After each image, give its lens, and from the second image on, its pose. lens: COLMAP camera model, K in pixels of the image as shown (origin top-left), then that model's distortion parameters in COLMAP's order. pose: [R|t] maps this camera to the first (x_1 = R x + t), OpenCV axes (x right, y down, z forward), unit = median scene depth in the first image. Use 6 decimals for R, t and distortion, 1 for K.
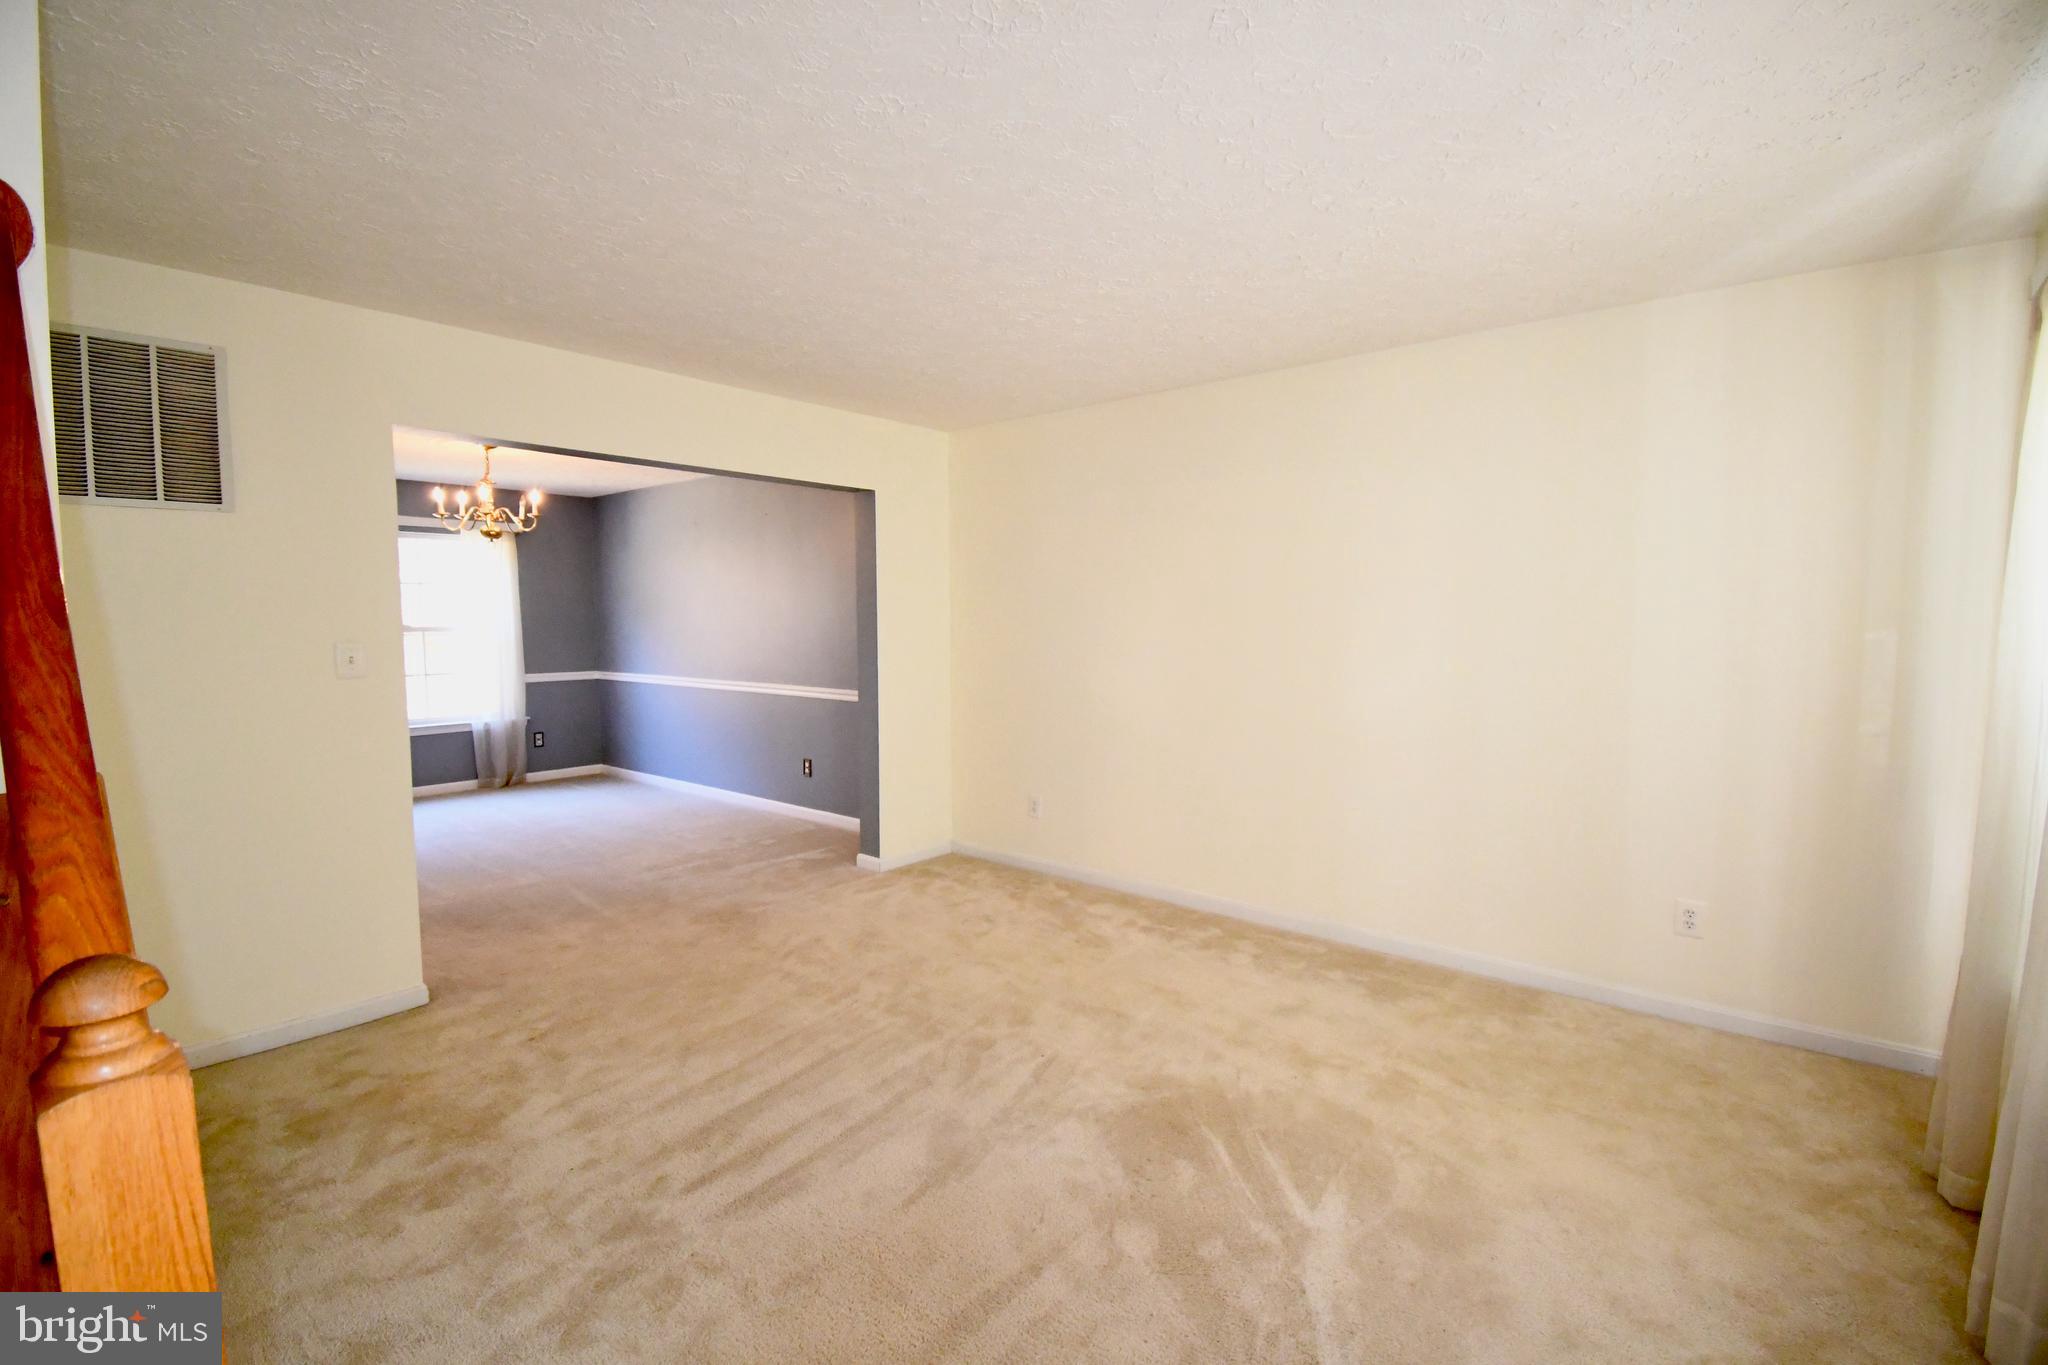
lens RADIAL K [[904.6, 0, 1027.9], [0, 904.6, 685.0], [0, 0, 1]] dist [0.013142, -0.021783]
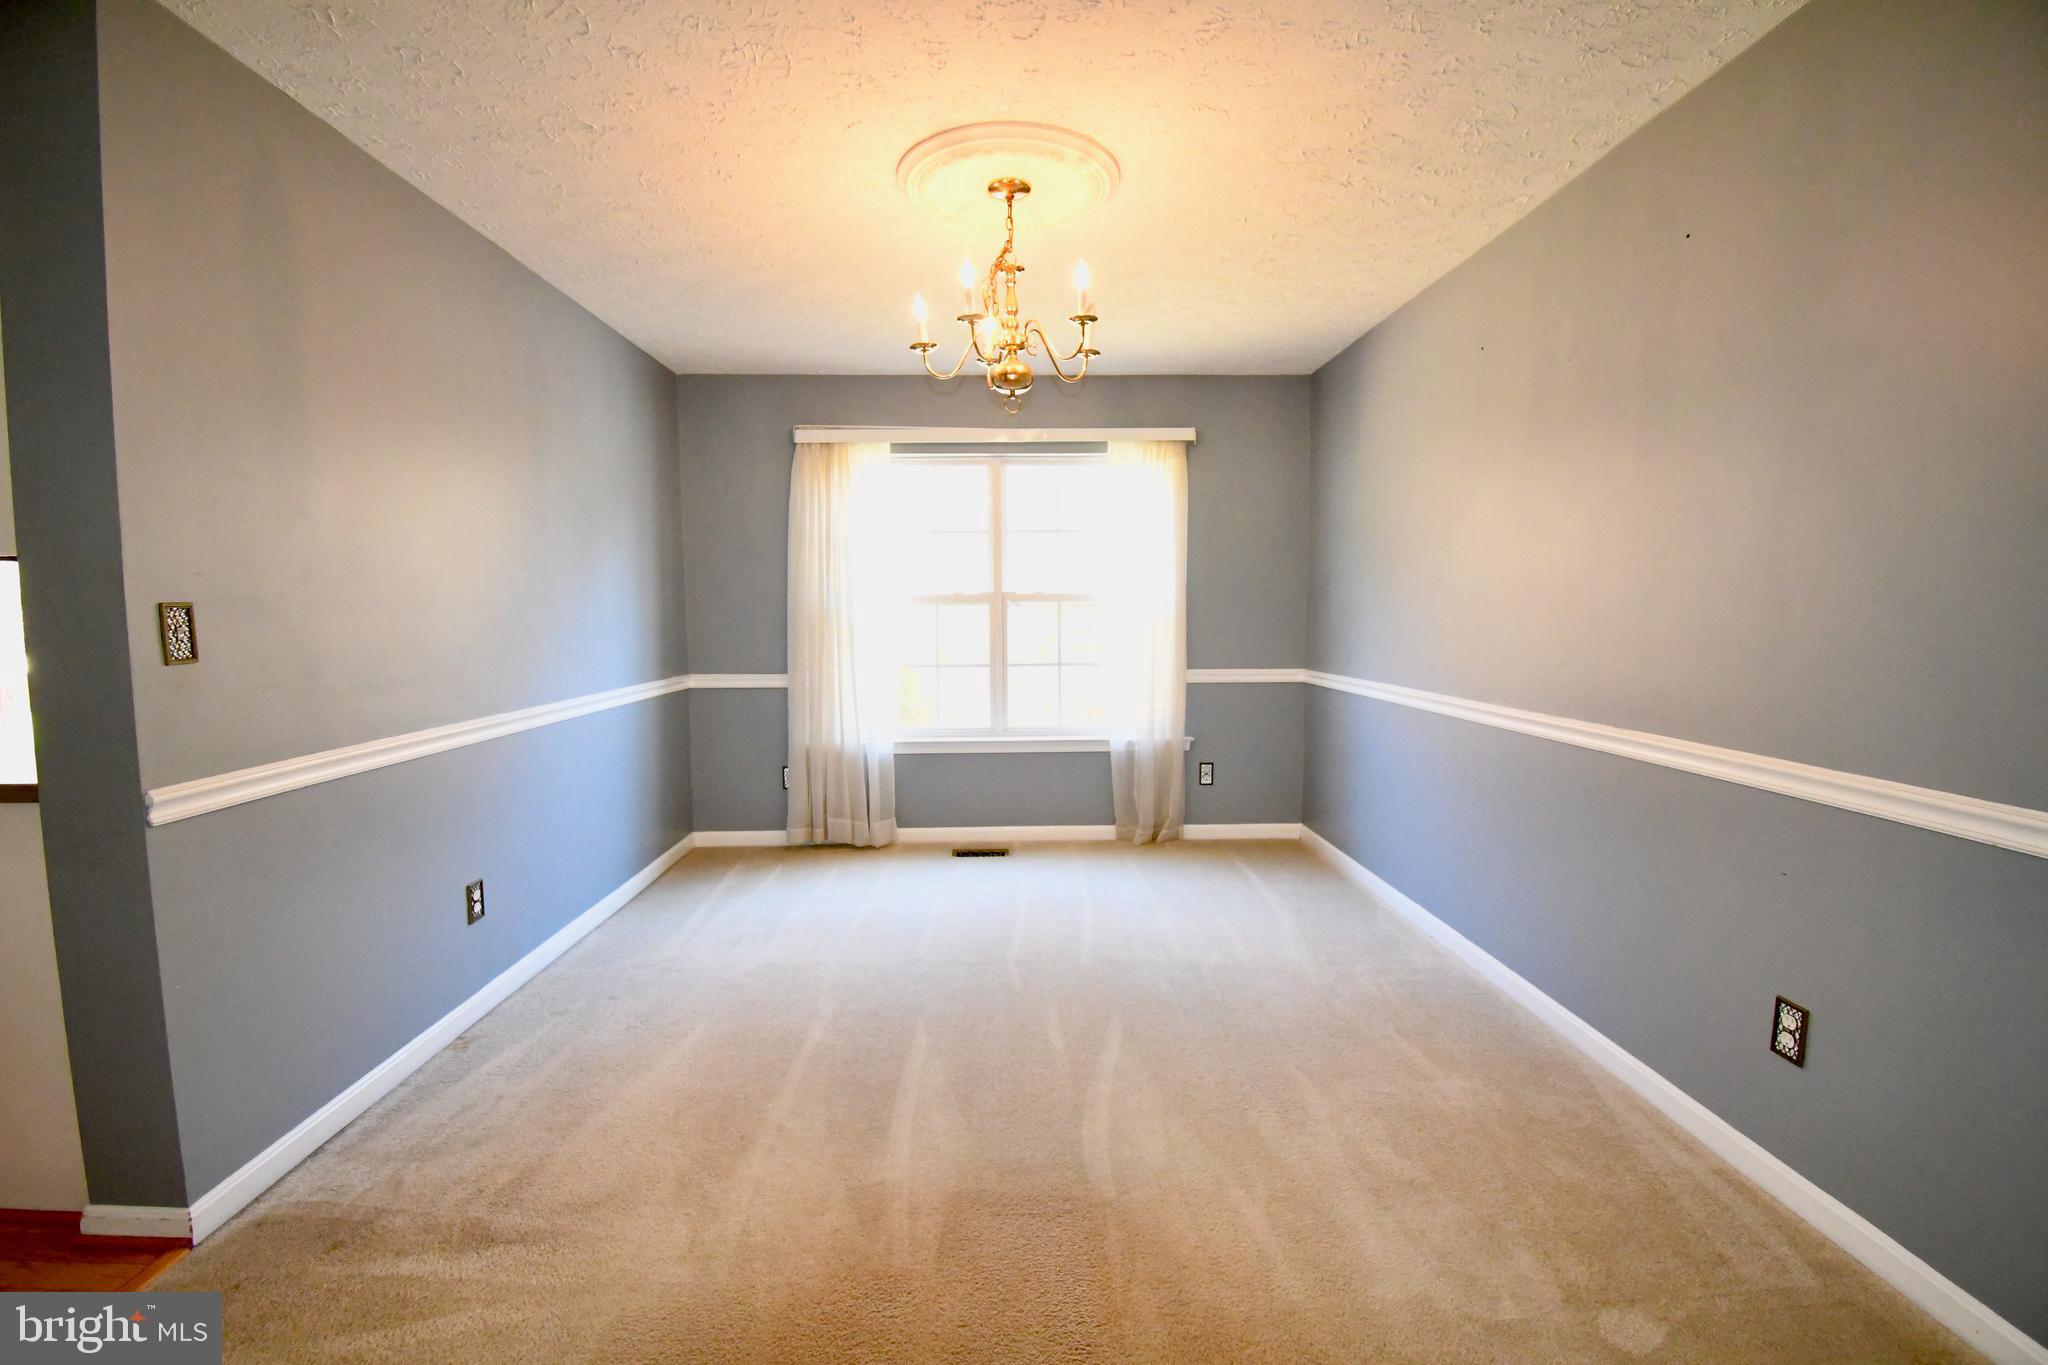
lens RADIAL K [[904.6, 0, 1027.9], [0, 904.6, 685.0], [0, 0, 1]] dist [0.013142, -0.021783]
pose [[0.665121, 0.062662, -0.744101, -0.164873], [-0.055312, 0.997870, 0.034591, -0.017158], [0.744684, 0.018151, 0.667171, 0.511072]]
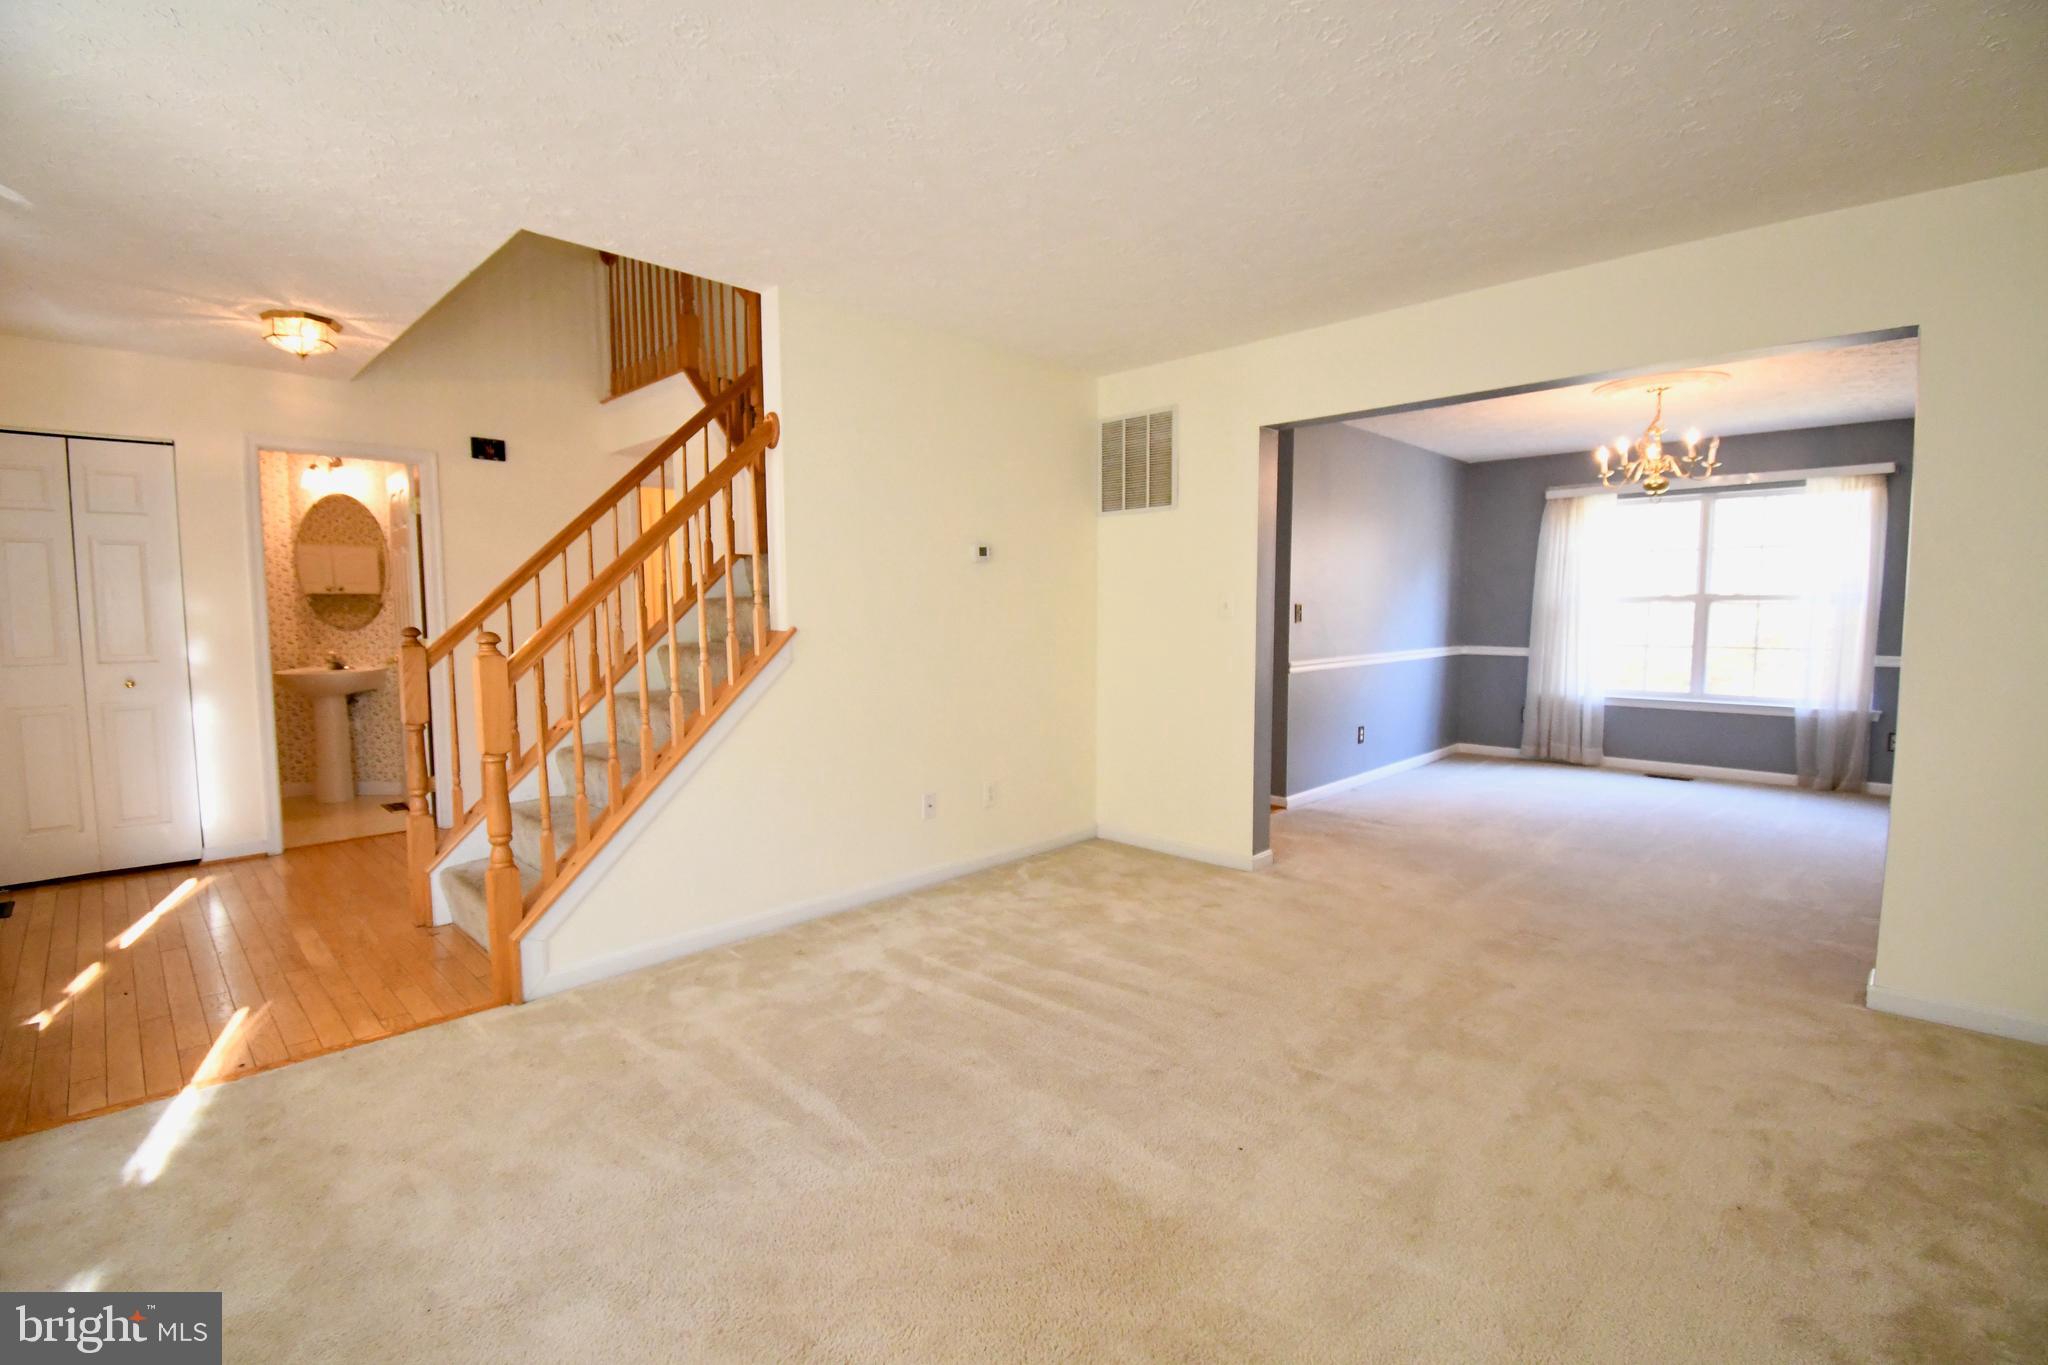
lens RADIAL K [[904.6, 0, 1027.9], [0, 904.6, 685.0], [0, 0, 1]] dist [0.013142, -0.021783]
pose [[-0.075240, 0.087532, -0.993316, 0.280070], [-0.072372, 0.993033, 0.092989, -0.005752], [0.994536, 0.078885, -0.068381, 0.334280]]
